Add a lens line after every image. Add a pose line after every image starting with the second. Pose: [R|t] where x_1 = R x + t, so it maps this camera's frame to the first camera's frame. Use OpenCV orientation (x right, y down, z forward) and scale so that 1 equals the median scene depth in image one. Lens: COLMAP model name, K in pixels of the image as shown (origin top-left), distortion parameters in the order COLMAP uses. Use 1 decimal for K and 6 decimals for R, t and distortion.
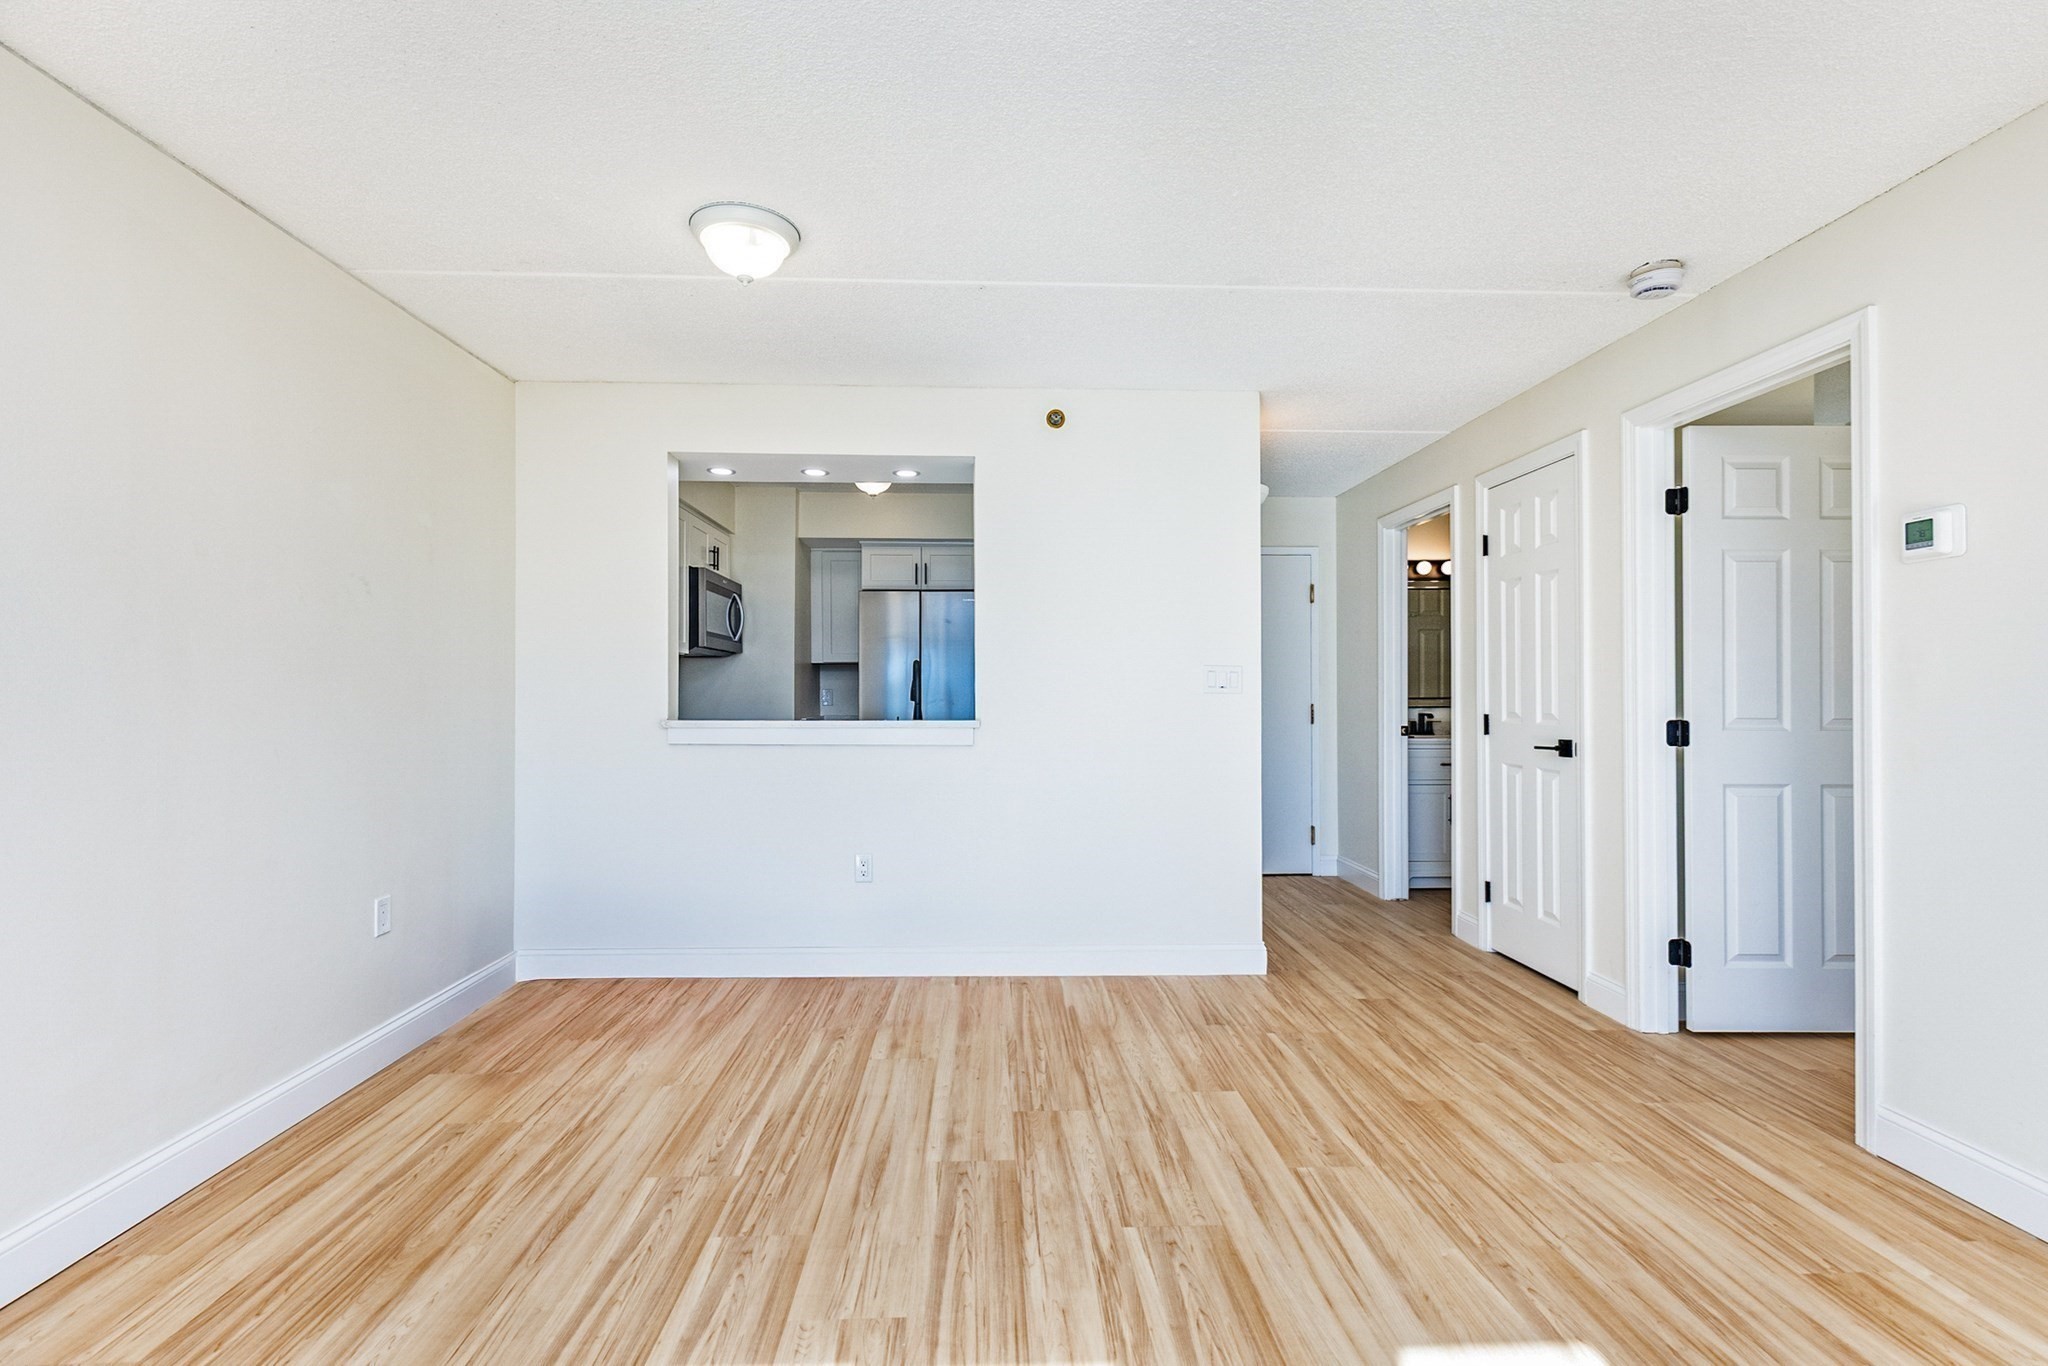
lens RADIAL K [[918.3, 0, 1015.8], [0, 918.3, 678.6], [0, 0, 1]] dist [0.002503, -0.000133]
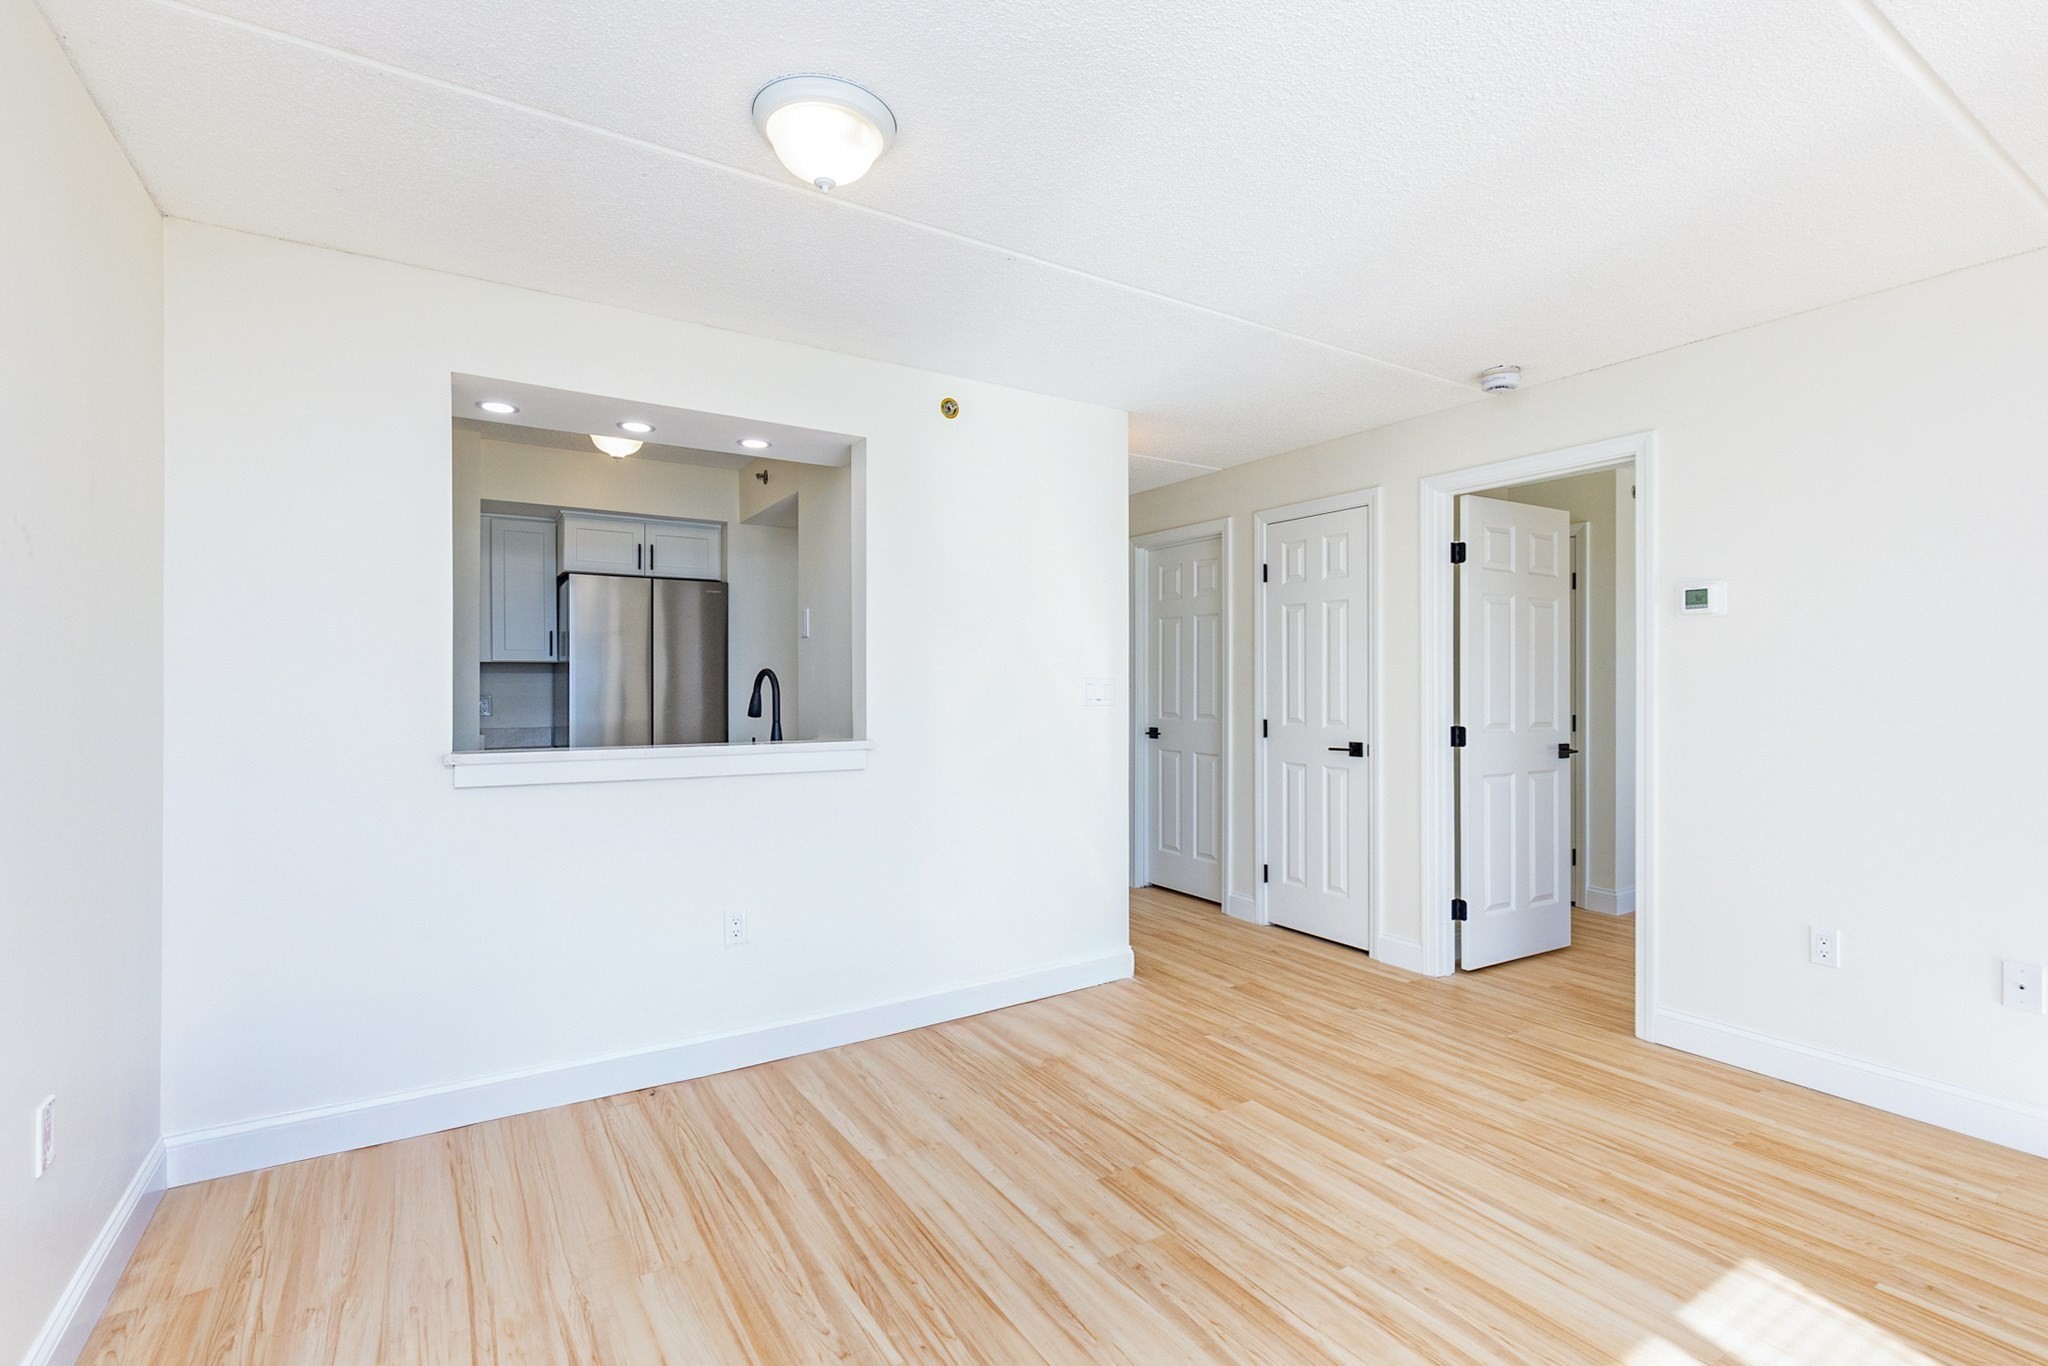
lens RADIAL K [[918.3, 0, 1015.8], [0, 918.3, 678.6], [0, 0, 1]] dist [0.002503, -0.000133]
pose [[0.863791, 0.001915, 0.503847, -0.442850], [-0.007995, 0.999919, 0.009906, -0.028310], [-0.503788, -0.012585, 0.863736, 0.216353]]
